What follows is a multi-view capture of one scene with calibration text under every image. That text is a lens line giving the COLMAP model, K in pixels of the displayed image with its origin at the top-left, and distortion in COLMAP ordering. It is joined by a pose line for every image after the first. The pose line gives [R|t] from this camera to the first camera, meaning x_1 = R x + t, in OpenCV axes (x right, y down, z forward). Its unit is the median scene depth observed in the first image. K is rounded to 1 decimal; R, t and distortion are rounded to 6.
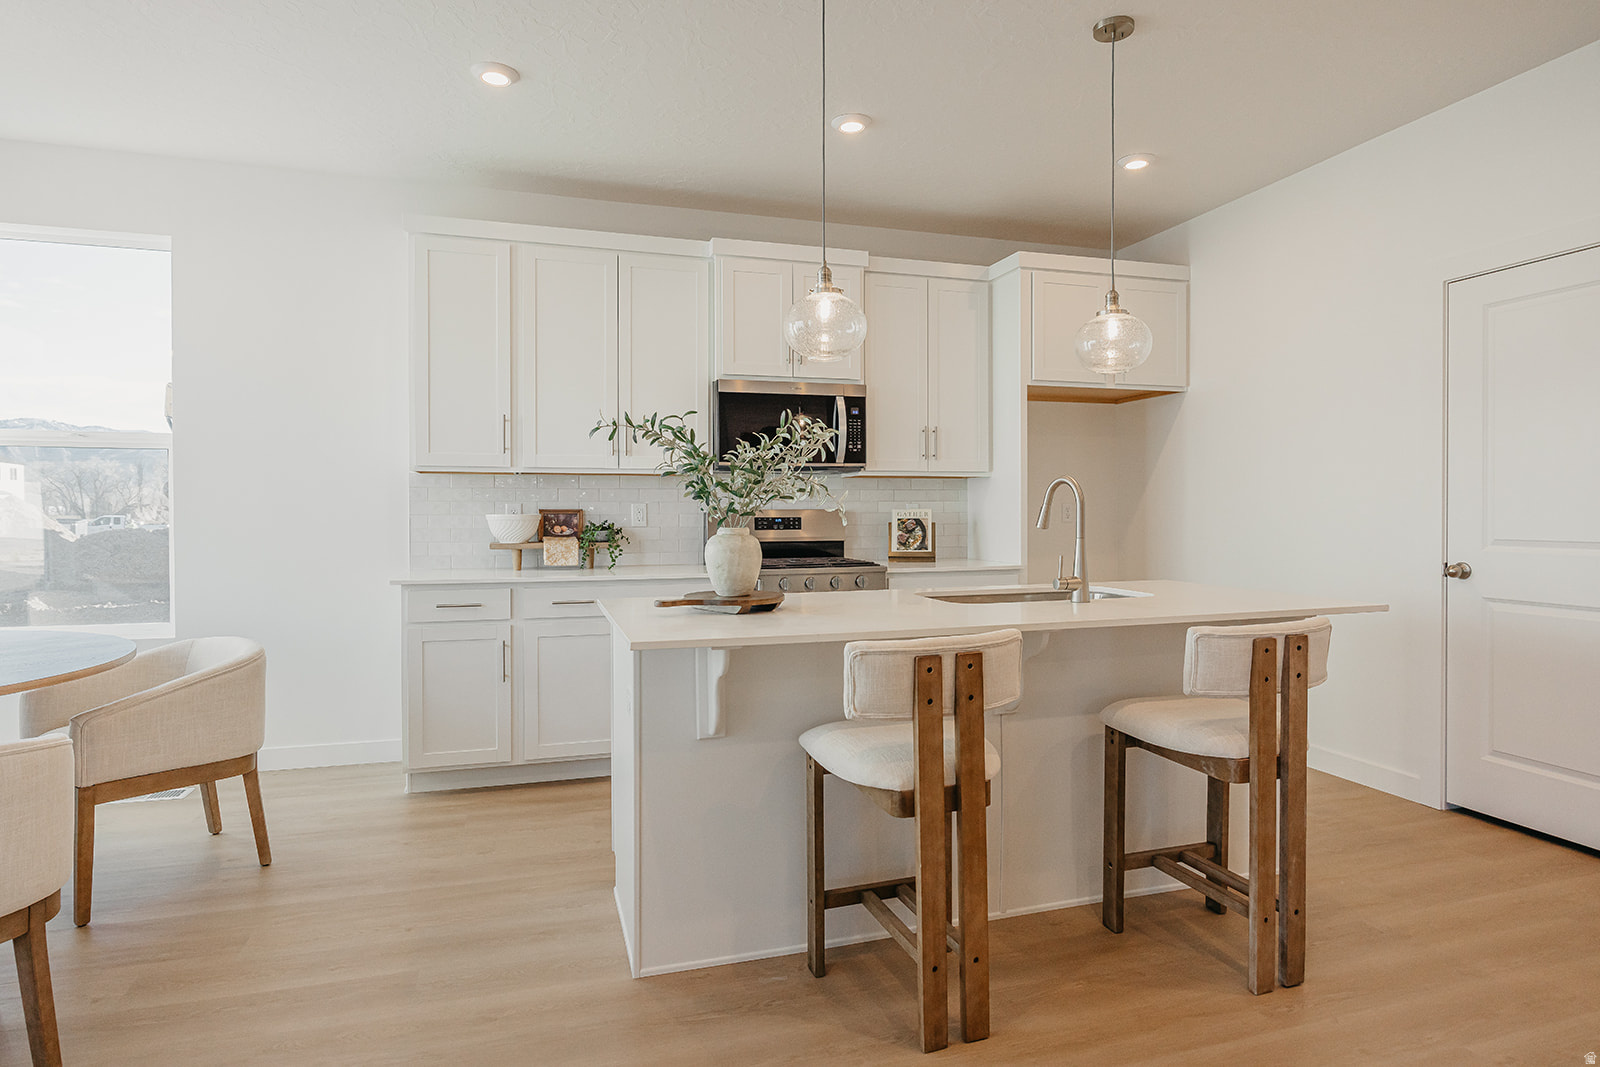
lens RADIAL K [[893.4, 0, 797.0], [0, 893.4, 522.5], [0, 0, 1]] dist [0.005798, 0.000585]
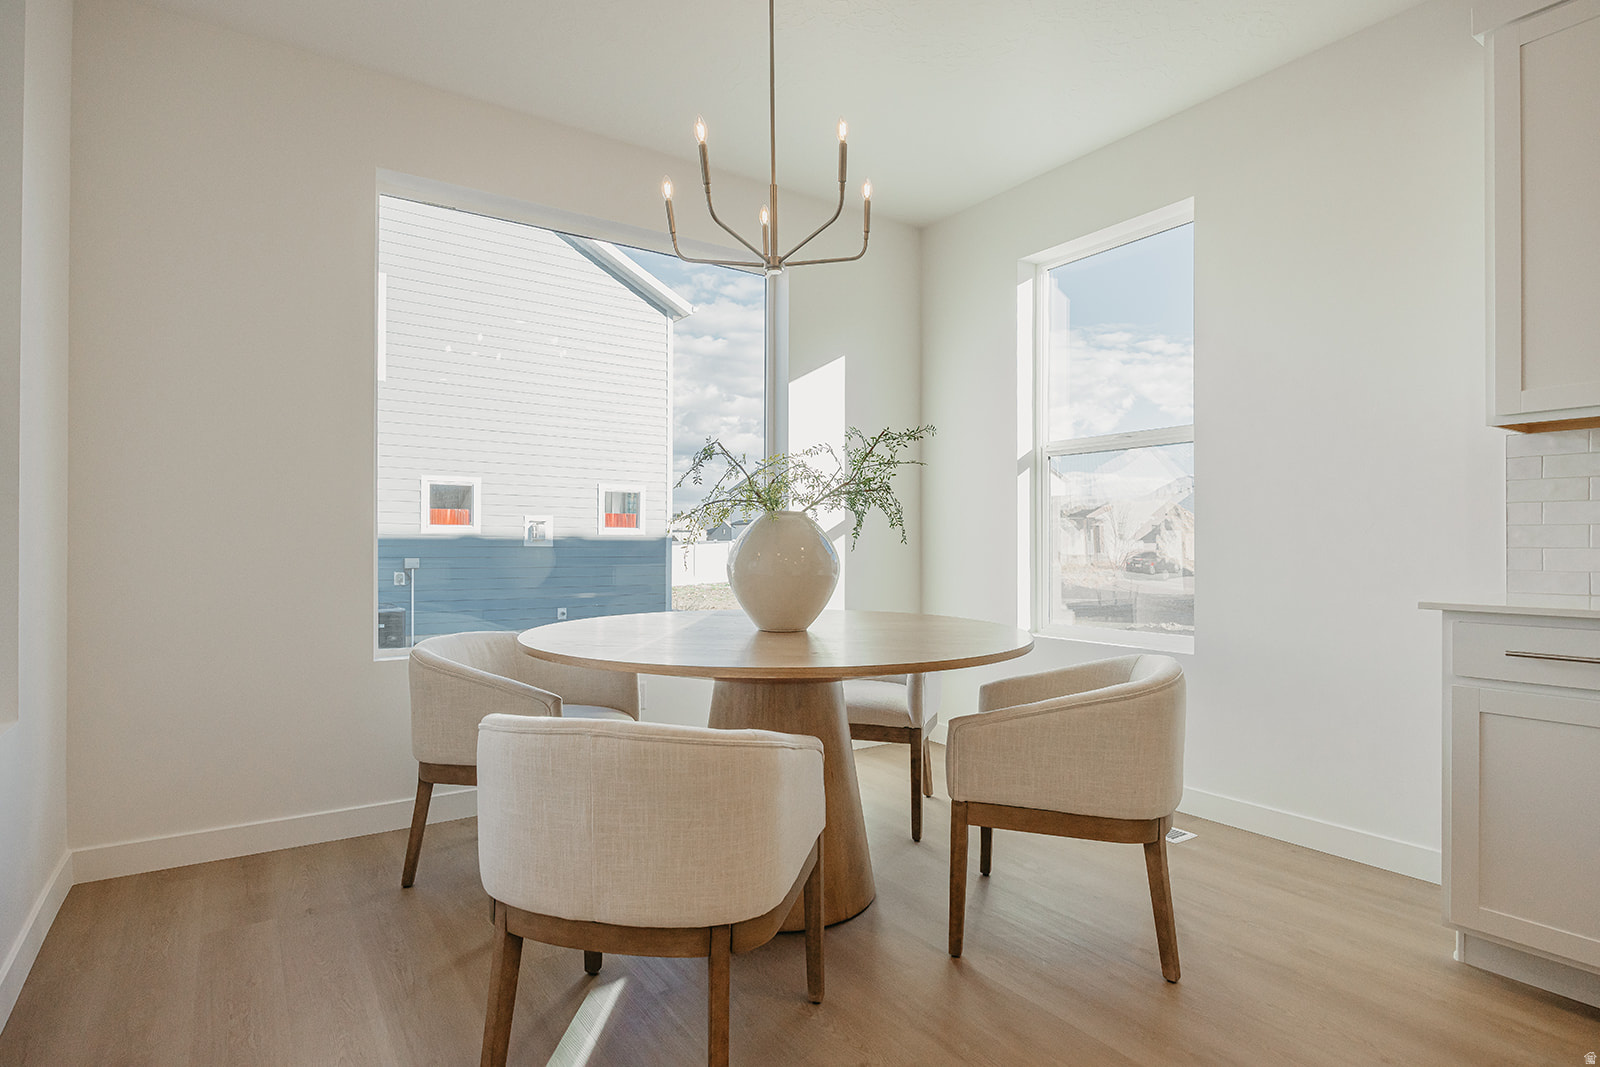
lens RADIAL K [[832.8, 0, 800.0], [0, 832.8, 533.5], [0, 0, 1]] dist [-0.007233, -0.001175]
pose [[0.297310, -0.007964, -0.954748, -0.032791], [-0.013766, 0.999826, -0.012627, 0.027189], [0.954682, 0.016897, 0.297149, 0.365659]]
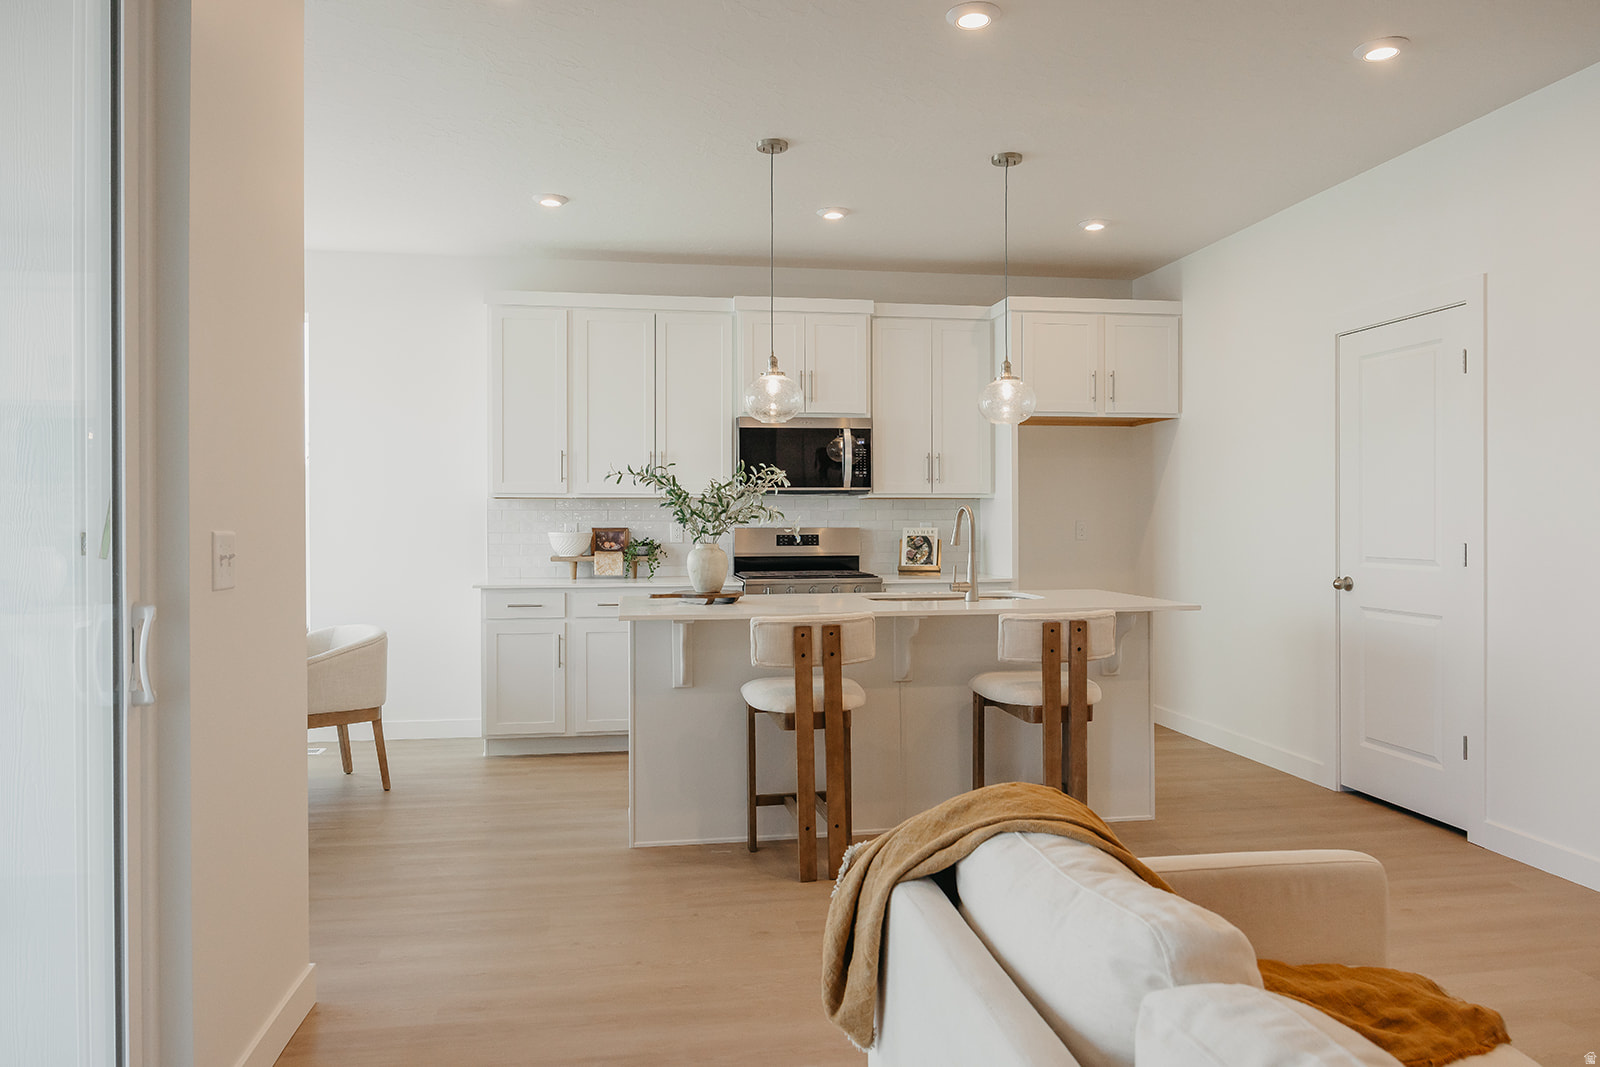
lens RADIAL K [[1103.7, 0, 789.3], [0, 1103.7, 527.6], [0, 0, 1]] dist [-0.000553, 0.000280]
pose [[0.989749, 0.000949, -0.142813, 0.183807], [-0.002158, 0.999963, -0.008315, -0.003623], [0.142800, 0.008538, 0.989715, -0.419666]]
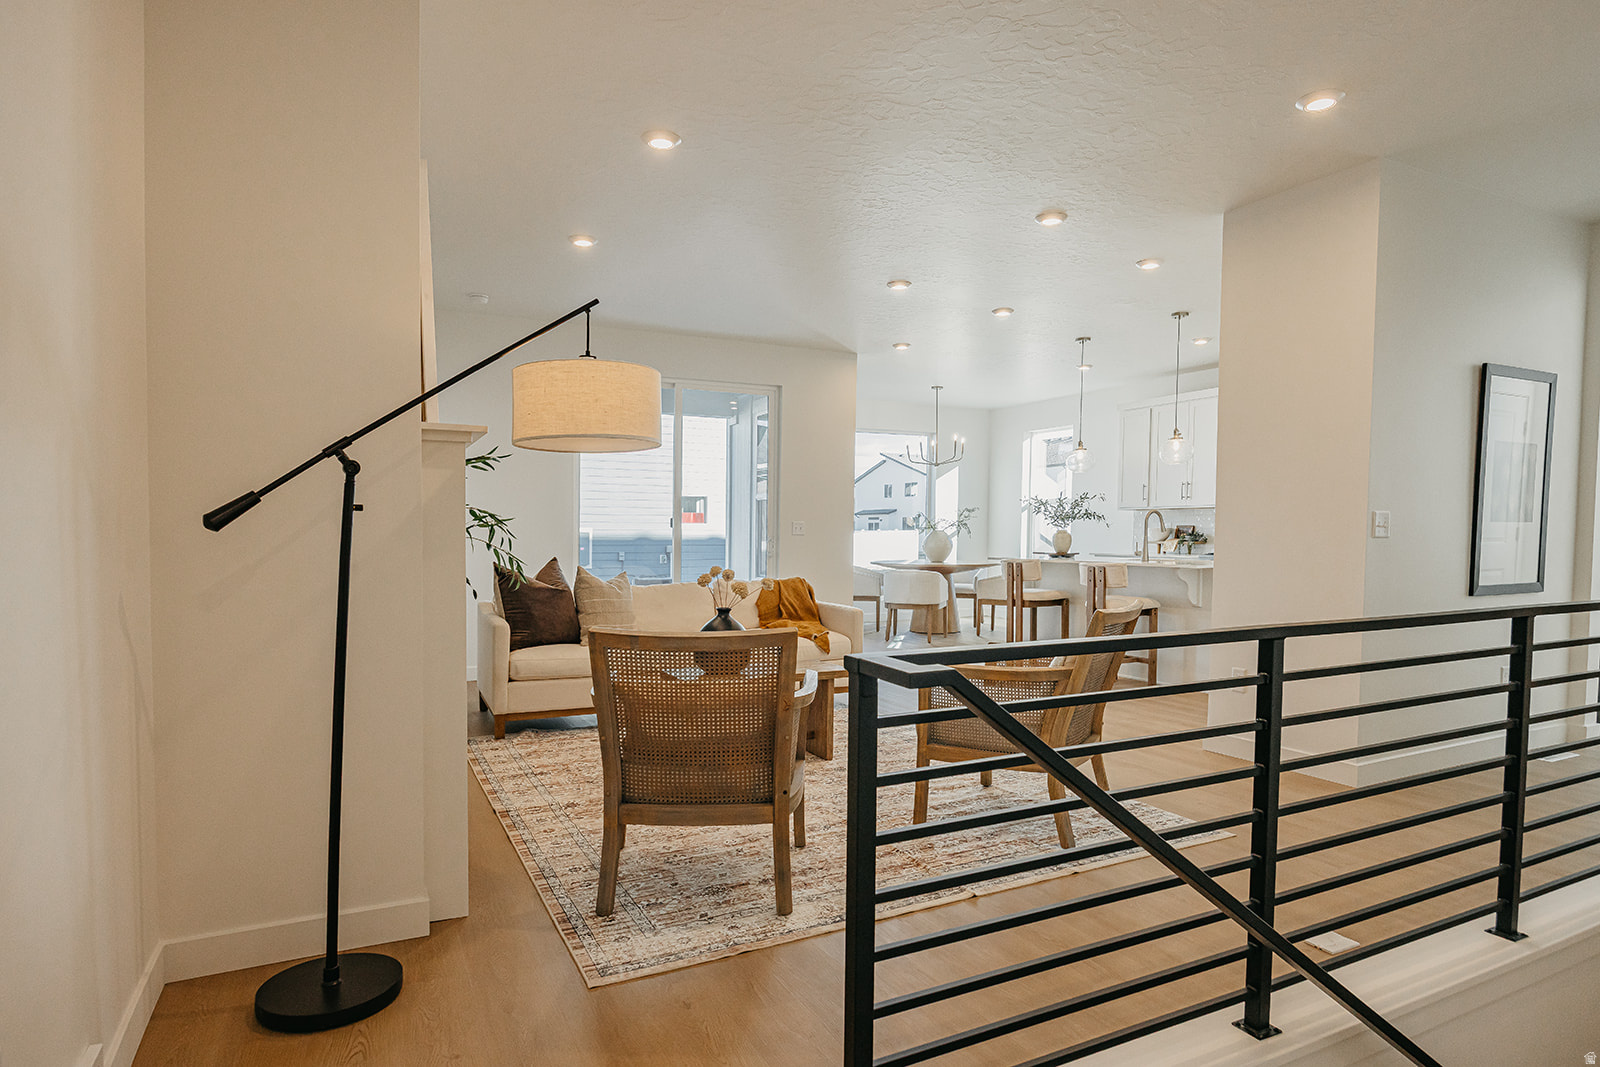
lens RADIAL K [[889.2, 0, 799.2], [0, 889.2, 575.6], [0, 0, 1]] dist [0.002603, 0.000154]
pose [[0.166479, 0.050640, -0.984744, 1.682925], [-0.016178, 0.998686, 0.048622, 0.015445], [0.985912, 0.007836, 0.167079, -0.230988]]
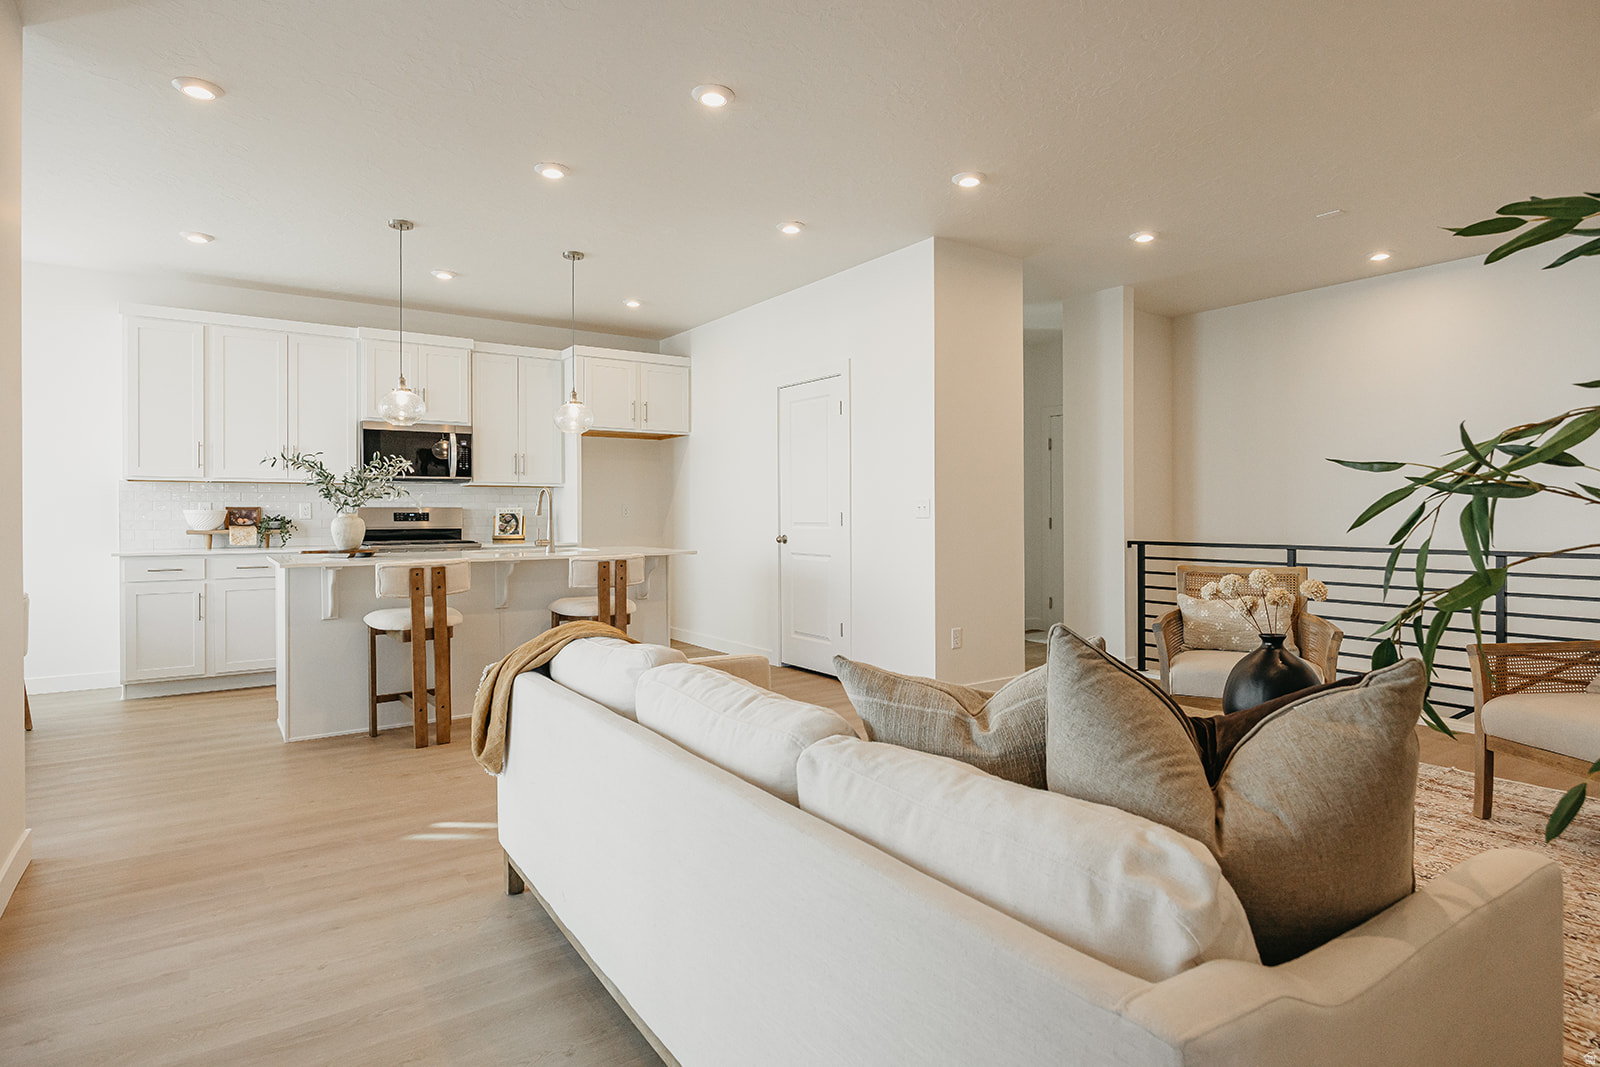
lens RADIAL K [[873.5, 0, 805.1], [0, 873.5, 516.0], [0, 0, 1]] dist [-0.002935, -0.000854]
pose [[0.951469, -0.001108, 0.307742, 0.169076], [0.005559, 0.999892, -0.013587, 0.024965], [-0.307694, 0.014638, 0.951373, -0.631823]]
